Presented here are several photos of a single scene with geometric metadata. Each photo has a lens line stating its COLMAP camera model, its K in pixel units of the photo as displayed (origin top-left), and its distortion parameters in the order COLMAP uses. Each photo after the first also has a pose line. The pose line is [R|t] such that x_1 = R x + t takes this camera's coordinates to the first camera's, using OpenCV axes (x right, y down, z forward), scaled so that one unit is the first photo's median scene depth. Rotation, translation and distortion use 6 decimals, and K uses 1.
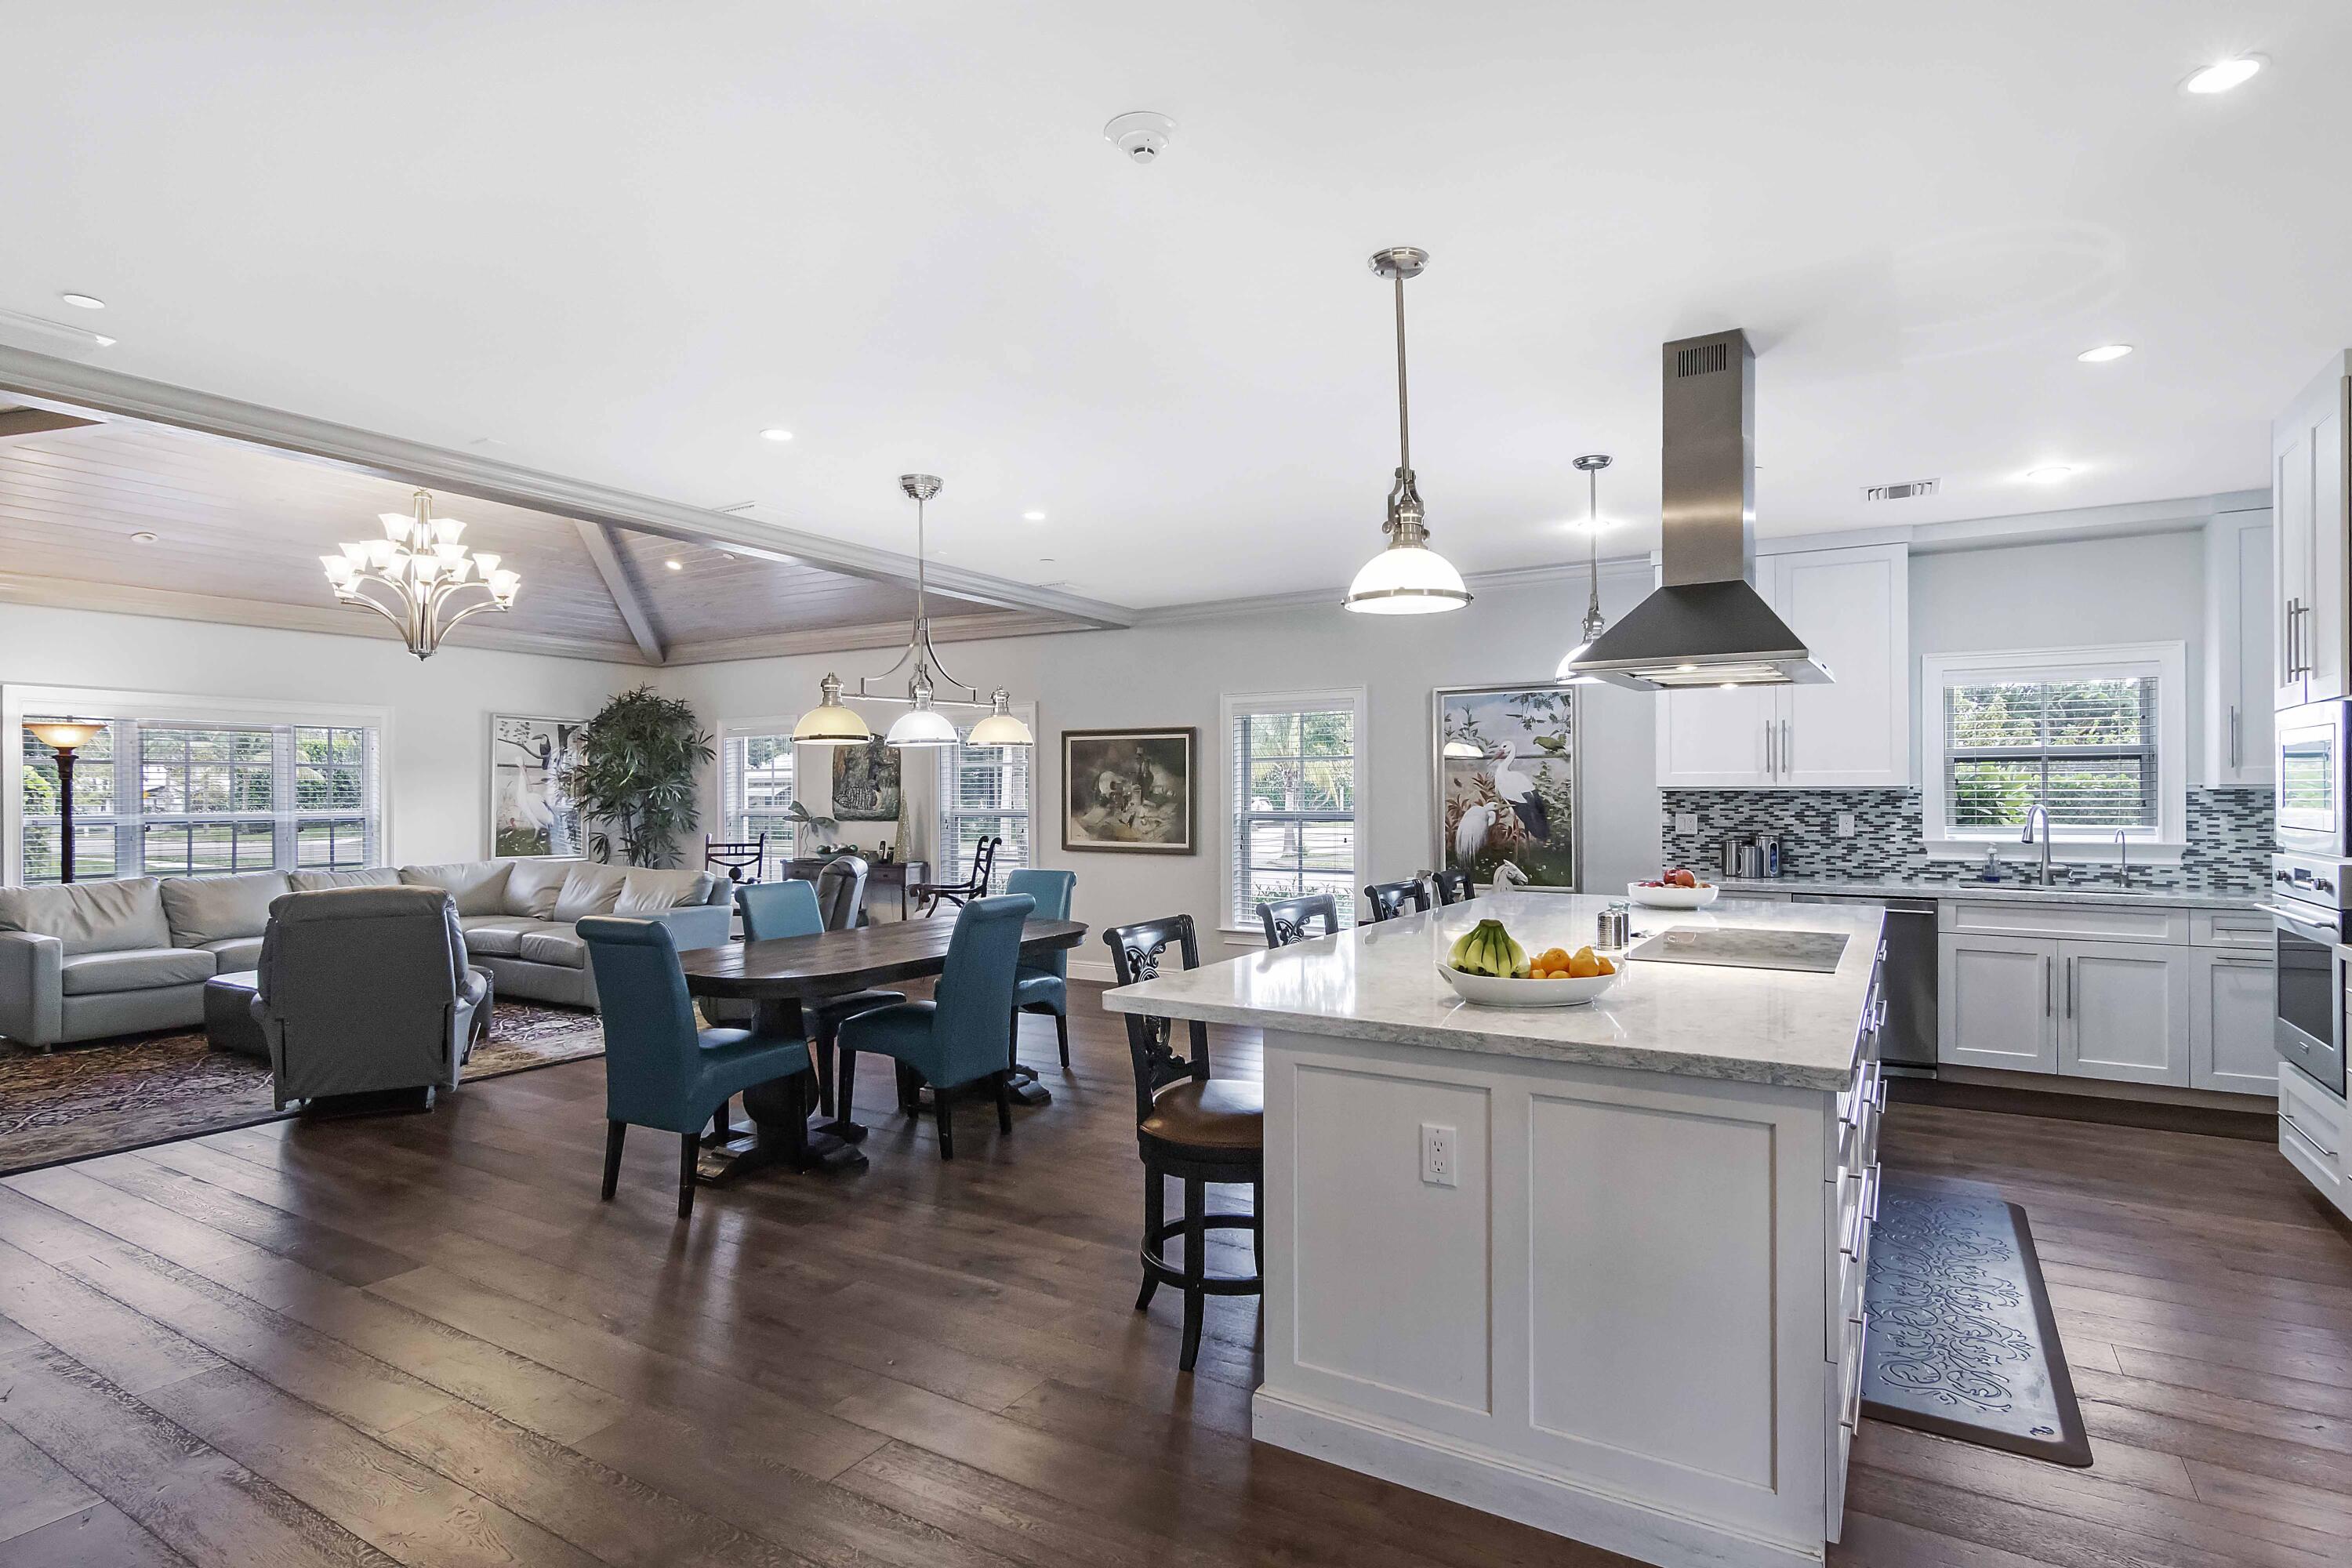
lens RADIAL K [[1234.0, 0, 1110.5], [0, 1234.0, 785.9], [0, 0, 1]] dist [0.002445, 0.001809]
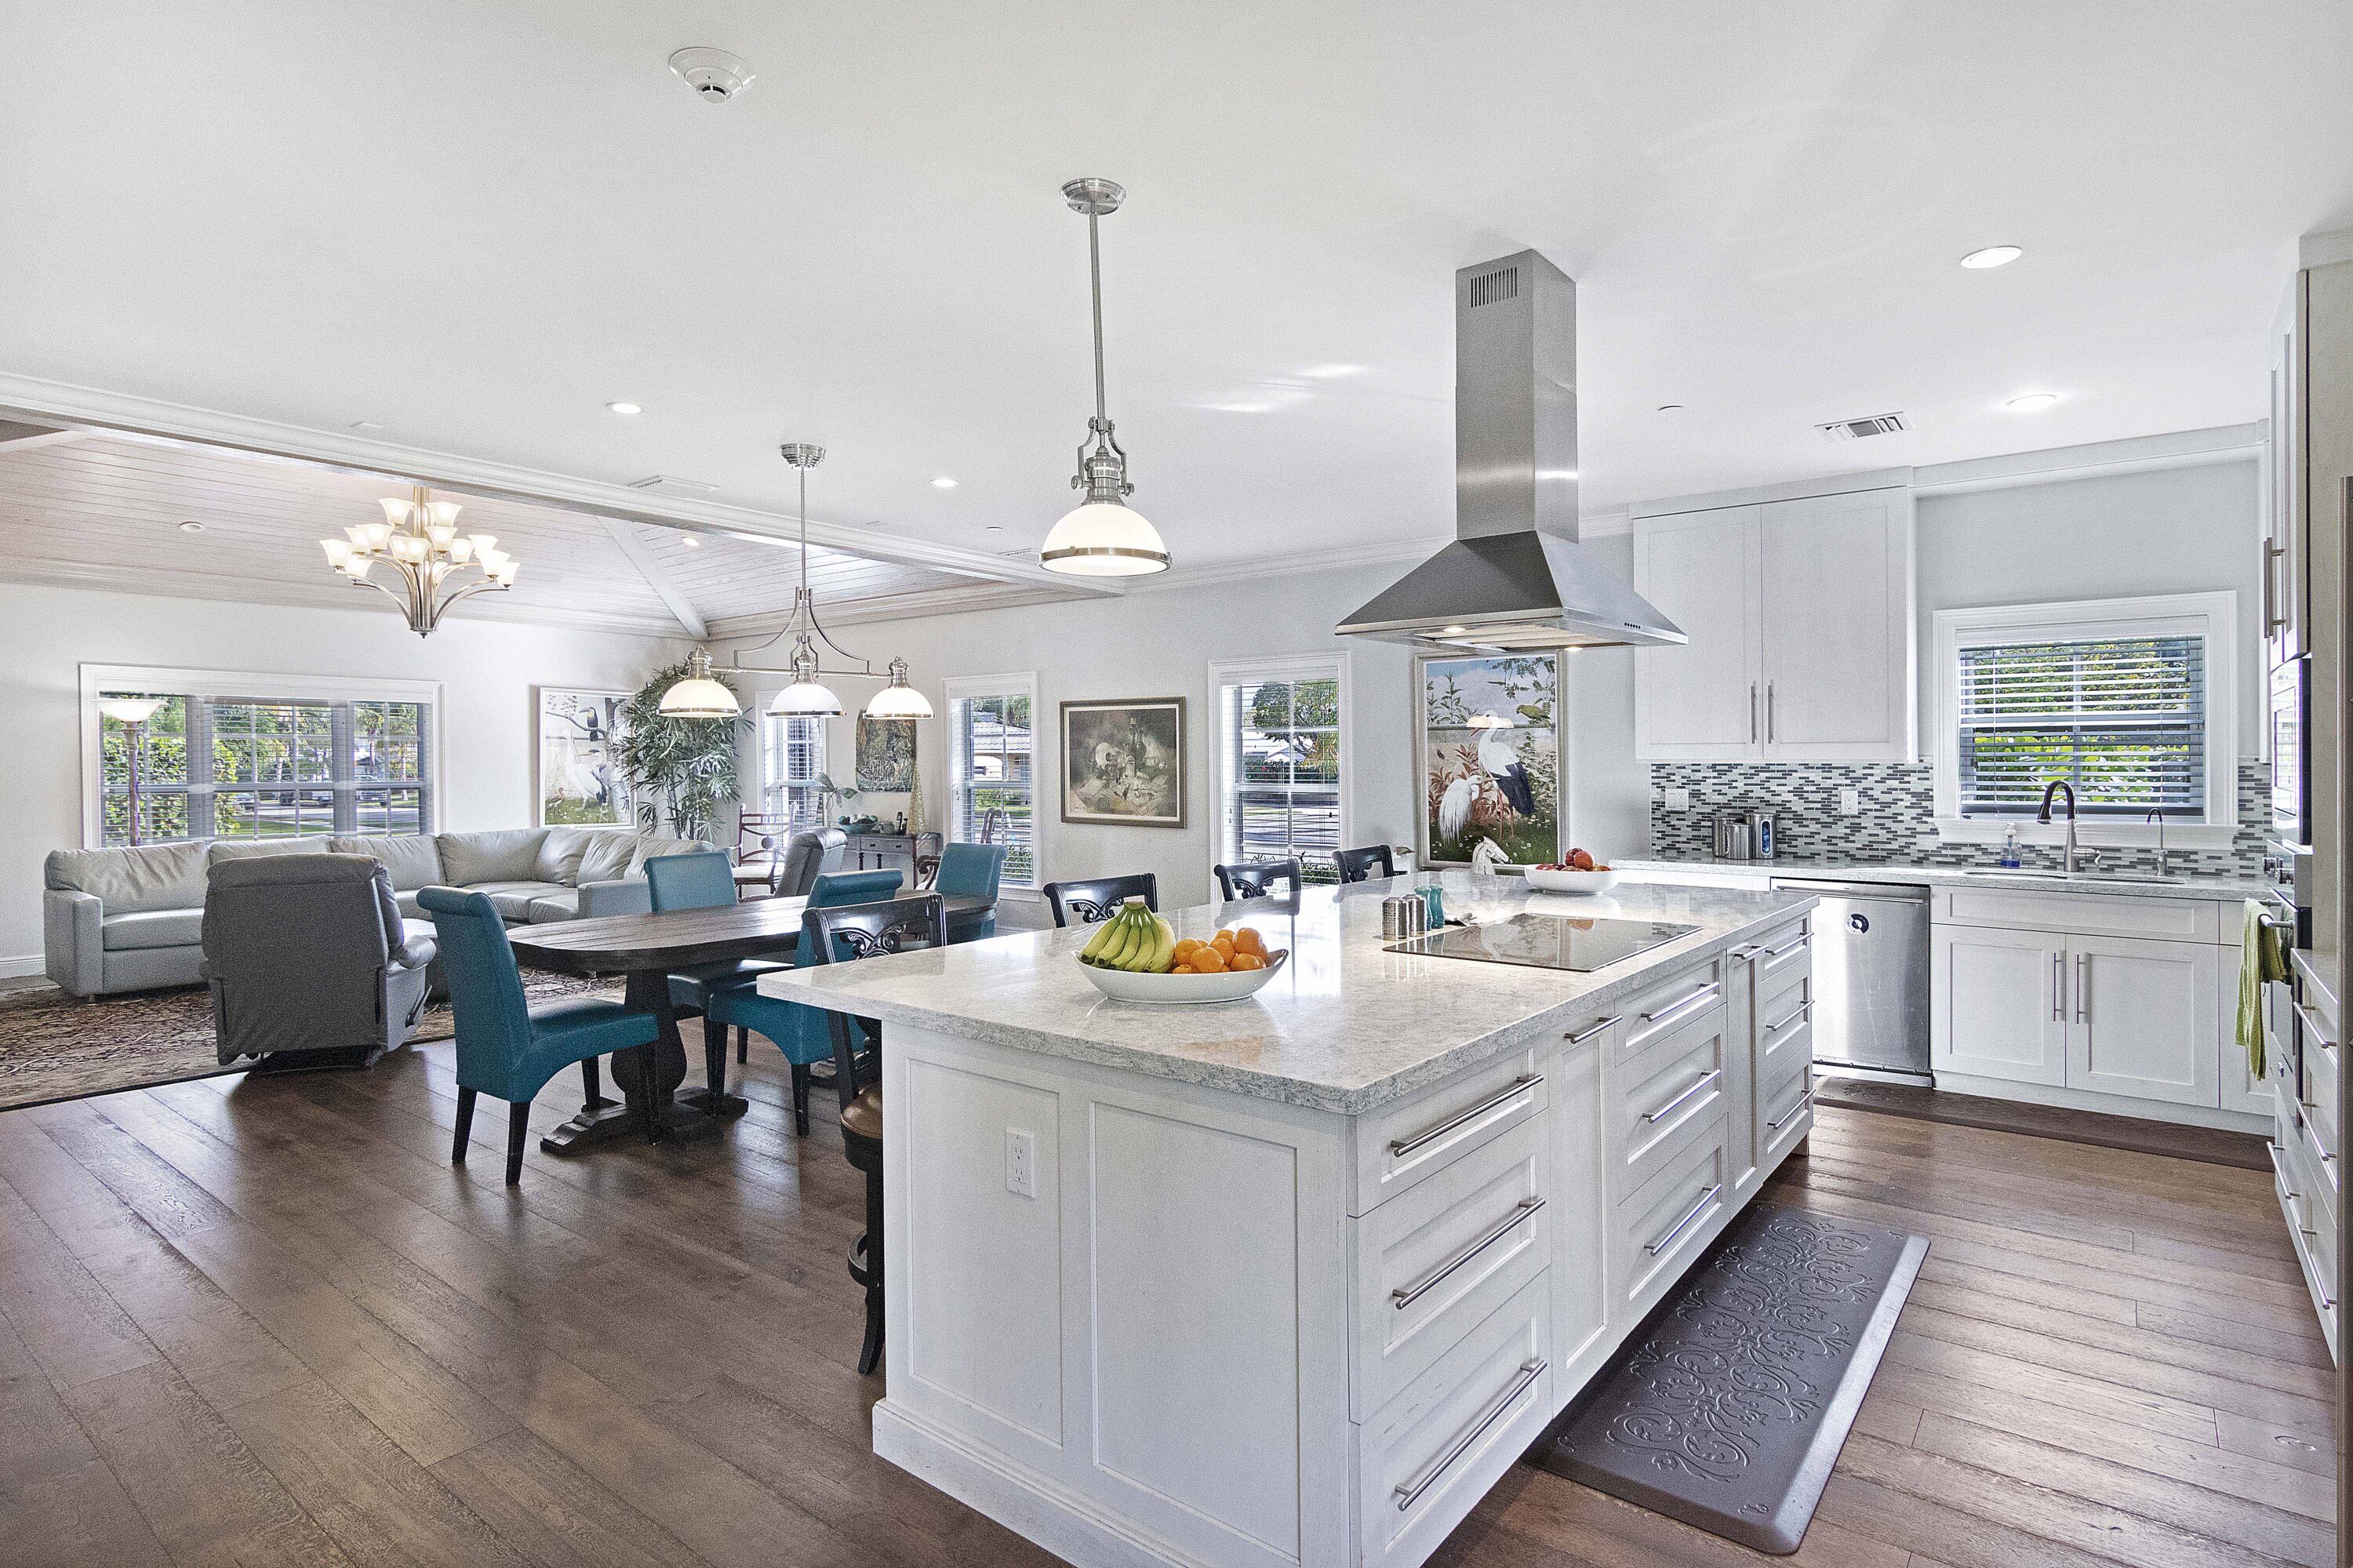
lens RADIAL K [[1234.6, 0, 1107.9], [0, 1234.6, 765.7], [0, 0, 1]] dist [0.002445, 0.001809]
pose [[0.991820, 0.001211, -0.127637, 0.171608], [-0.000196, 0.999968, 0.007968, -0.001717], [0.127643, -0.007878, 0.991789, 0.036987]]
